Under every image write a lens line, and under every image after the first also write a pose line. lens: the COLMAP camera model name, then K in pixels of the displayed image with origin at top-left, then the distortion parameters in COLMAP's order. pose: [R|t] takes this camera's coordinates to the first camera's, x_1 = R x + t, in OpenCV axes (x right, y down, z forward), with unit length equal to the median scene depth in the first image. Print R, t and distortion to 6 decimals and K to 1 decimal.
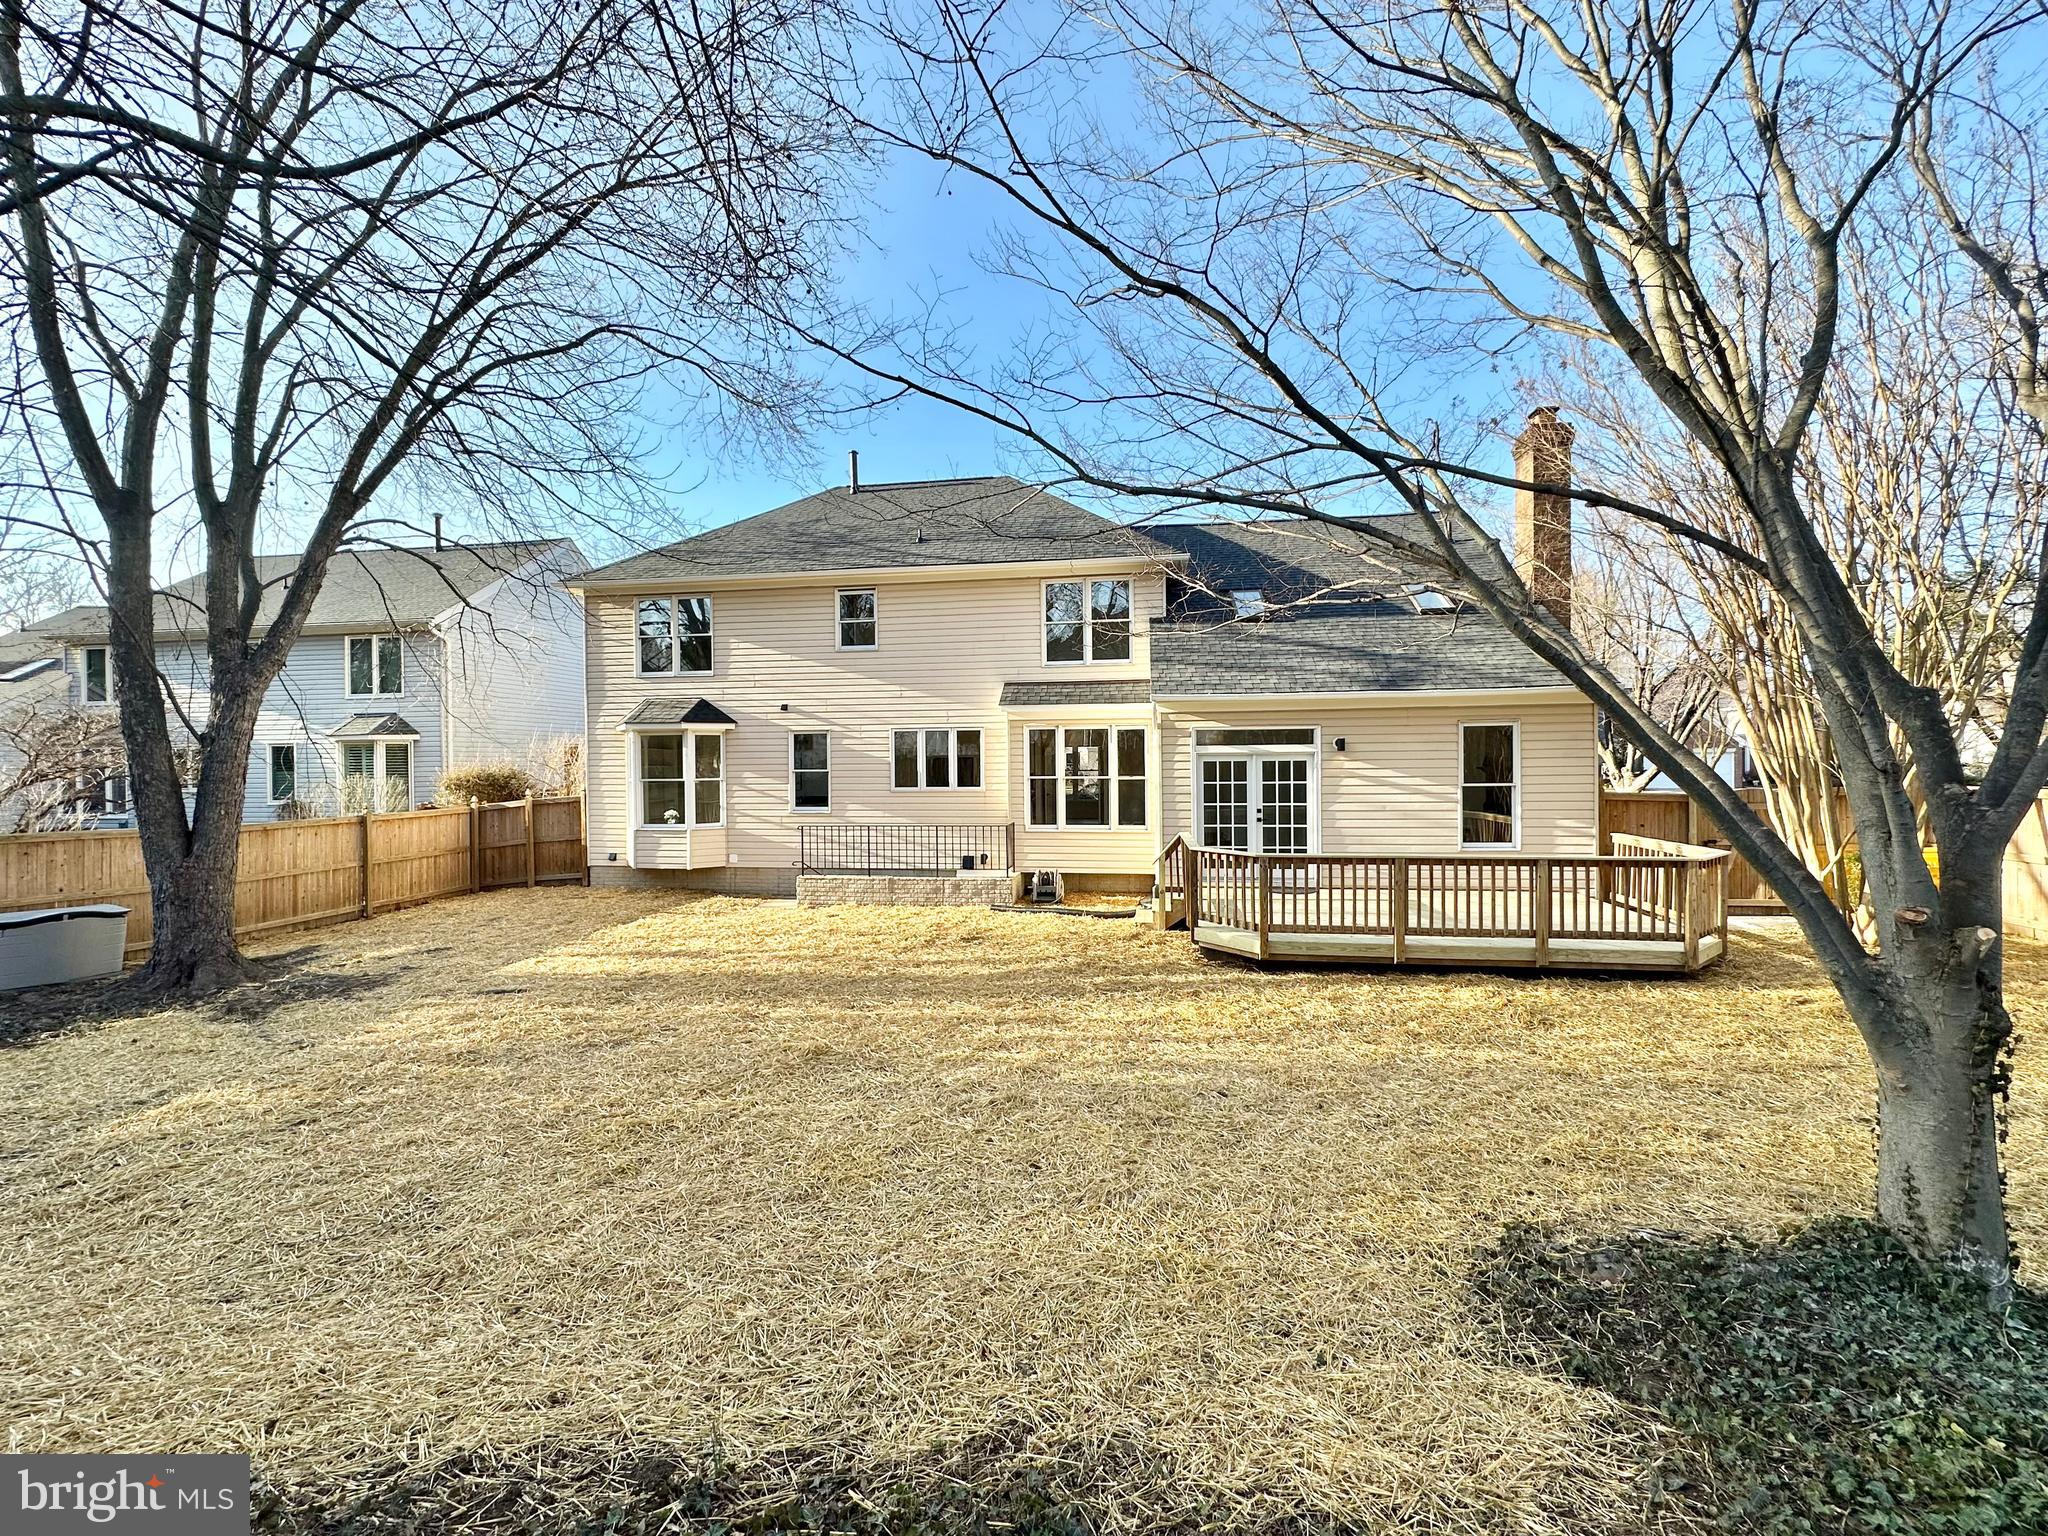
lens RADIAL K [[821.7, 0, 1026.9], [0, 821.7, 764.3], [0, 0, 1]] dist [-0.000321, 0.000155]
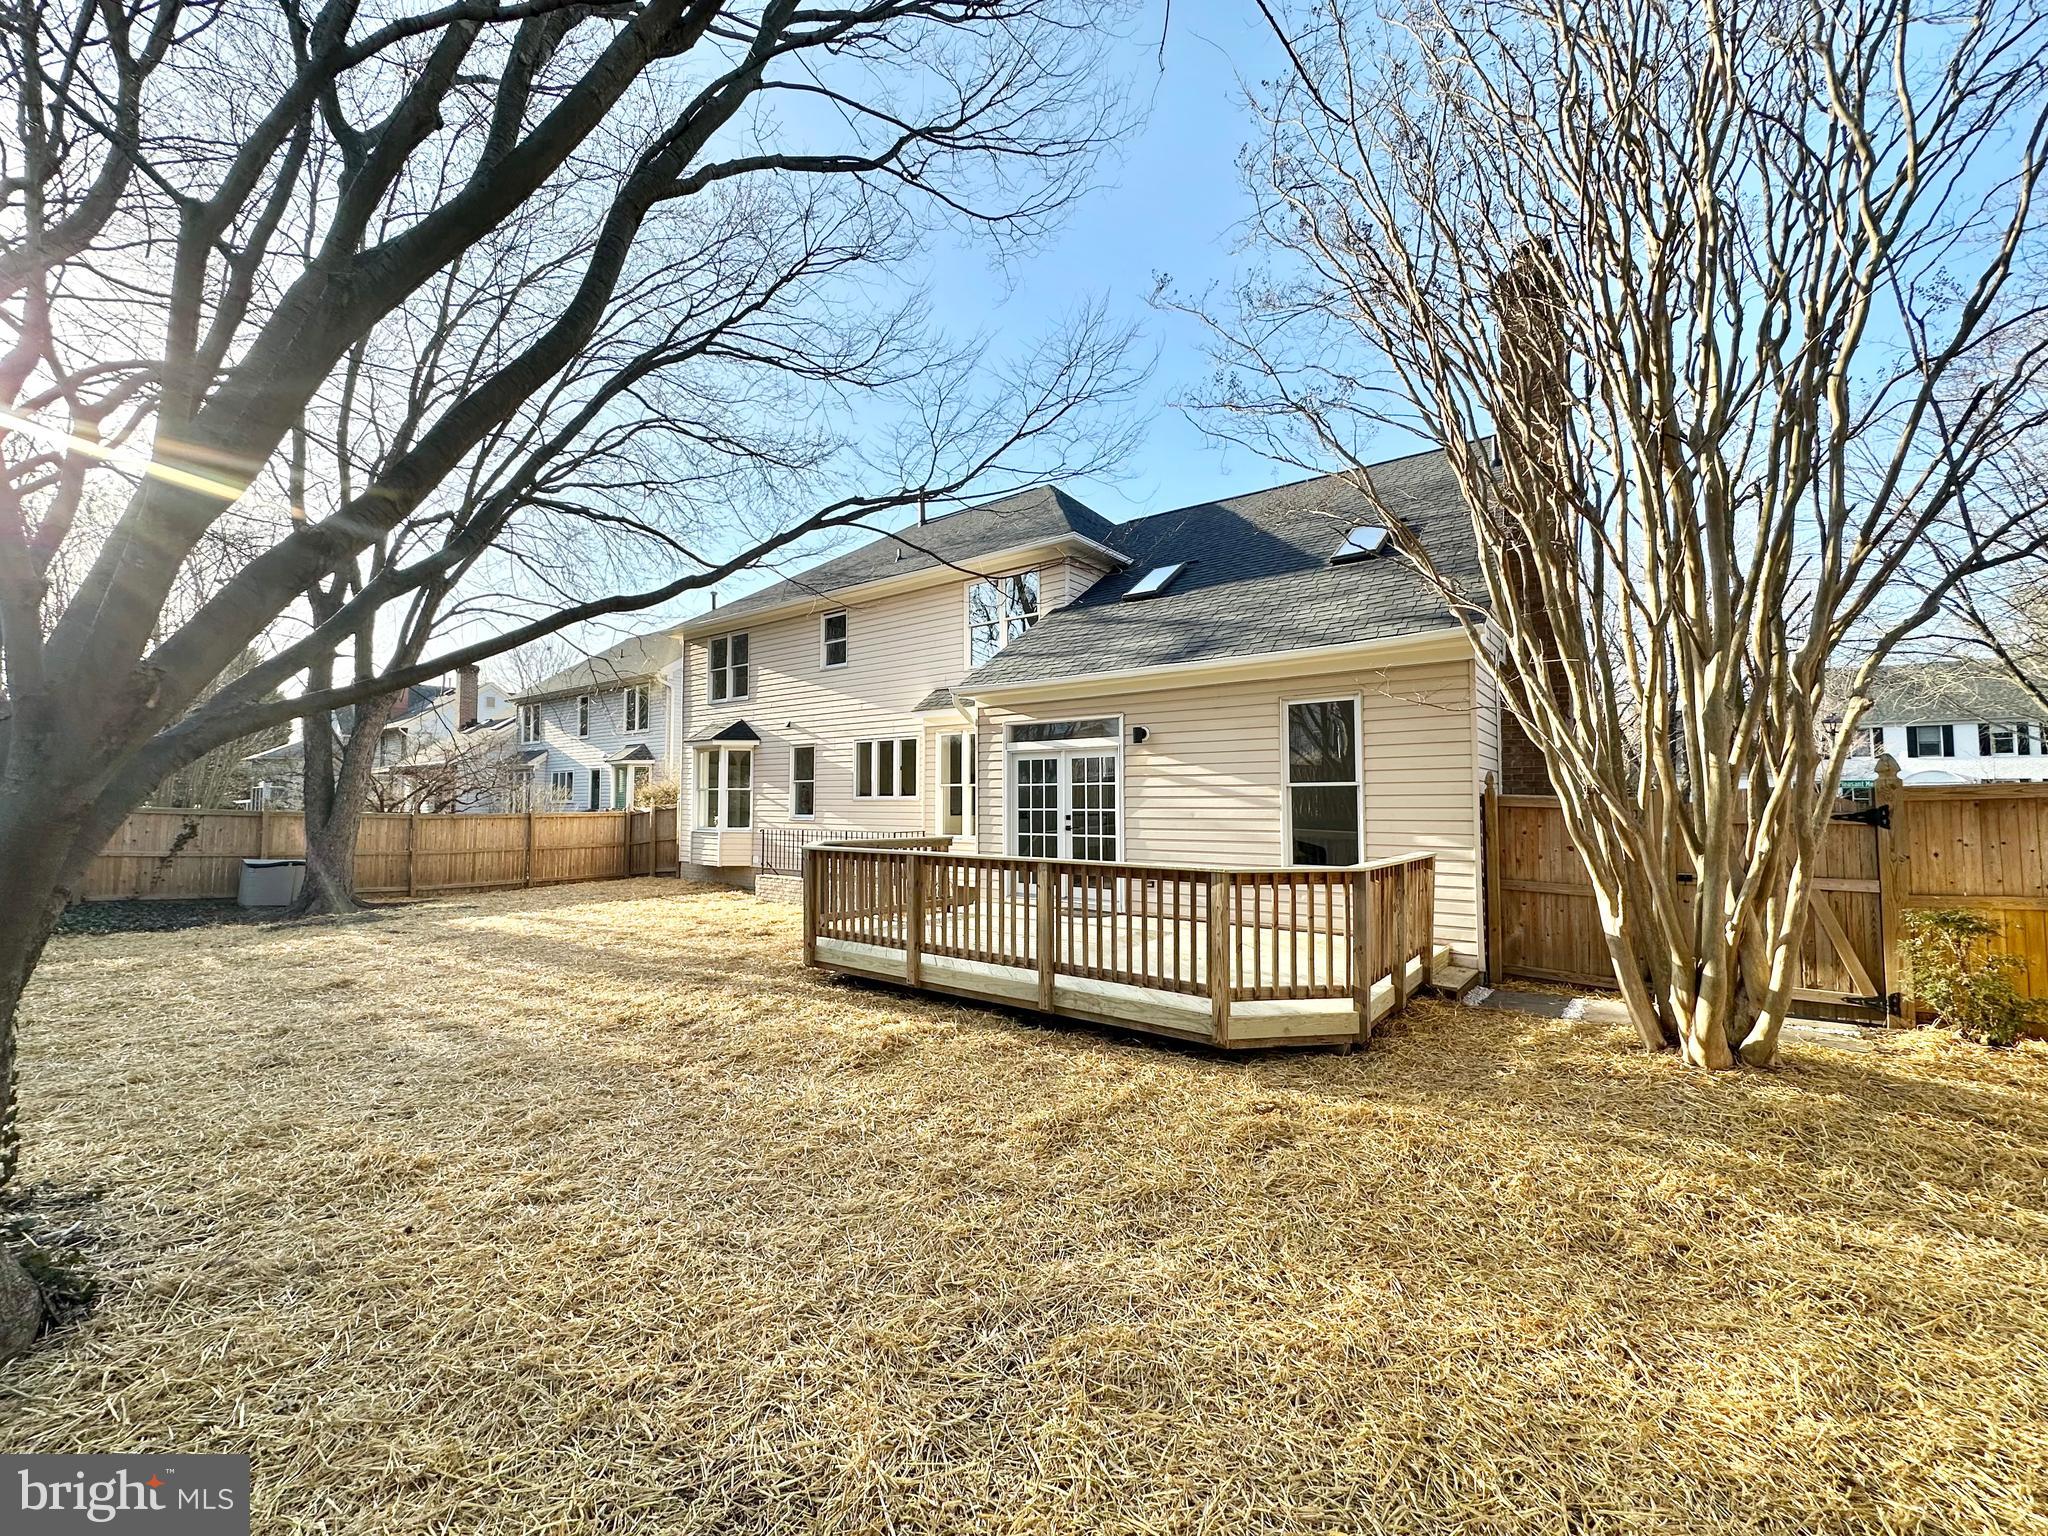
lens RADIAL K [[821.7, 0, 1026.9], [0, 821.7, 764.3], [0, 0, 1]] dist [-0.000321, 0.000155]
pose [[0.873572, -0.013440, -0.486510, 0.546641], [-0.012168, 0.998703, -0.049439, 0.036880], [0.486543, 0.049109, 0.872275, 0.200565]]
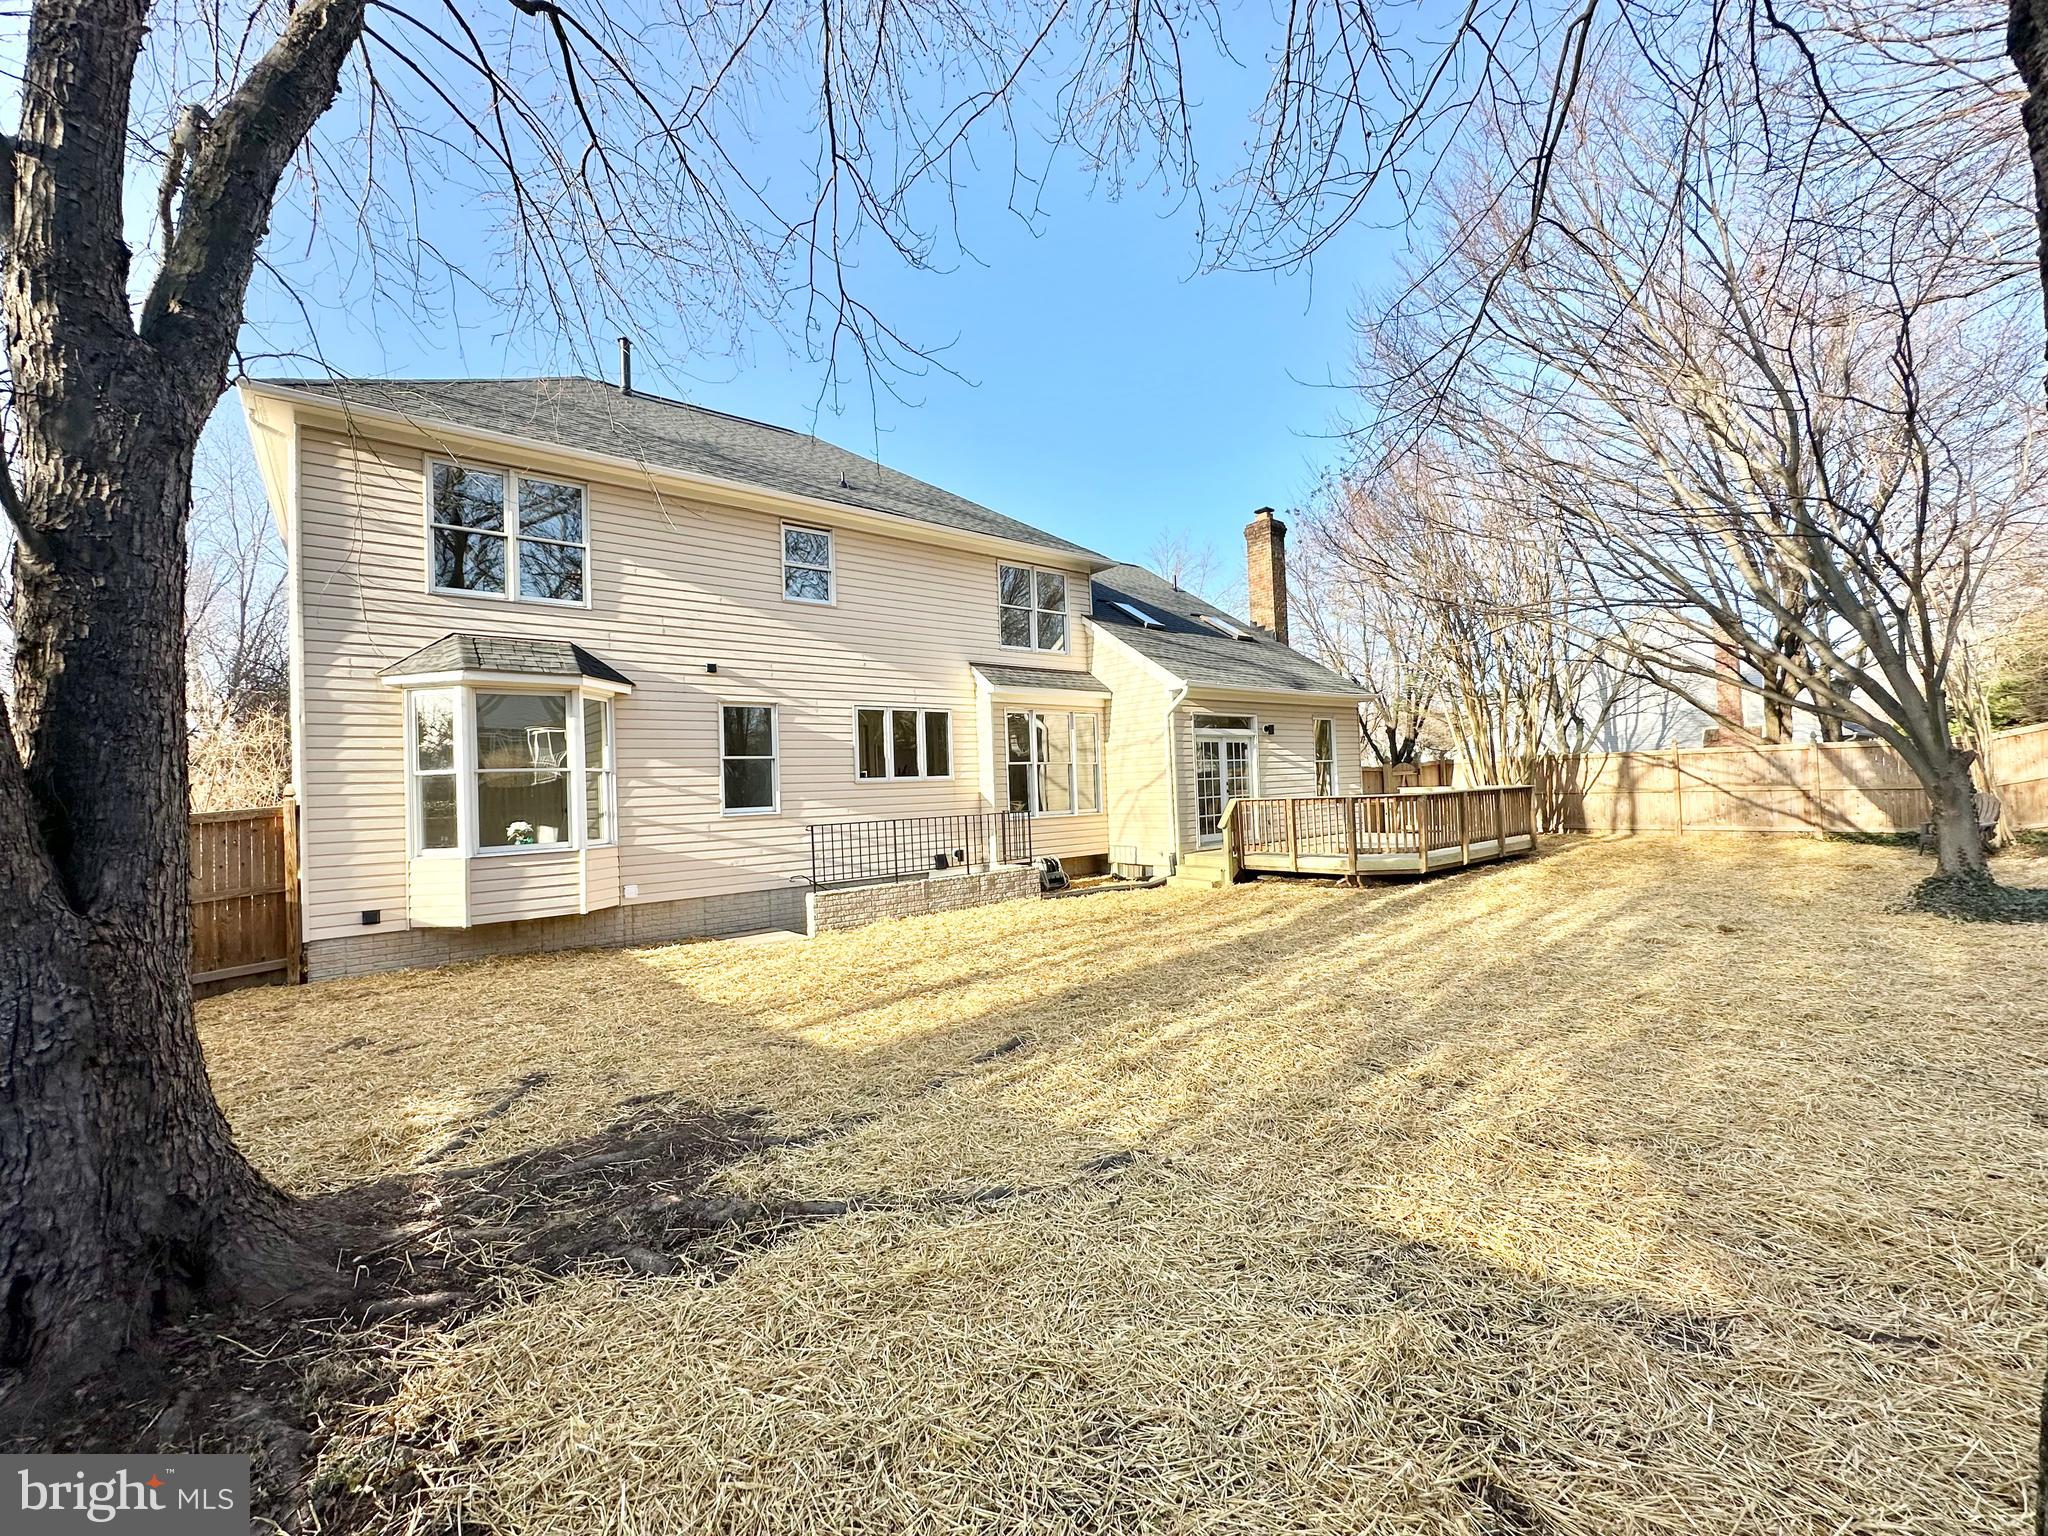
lens RADIAL K [[821.7, 0, 1026.9], [0, 821.7, 764.3], [0, 0, 1]] dist [-0.000321, 0.000155]
pose [[0.669050, 0.005098, 0.743200, -0.665888], [0.037314, 0.998485, -0.040440, 0.054919], [-0.742280, 0.054788, 0.667846, 0.346009]]
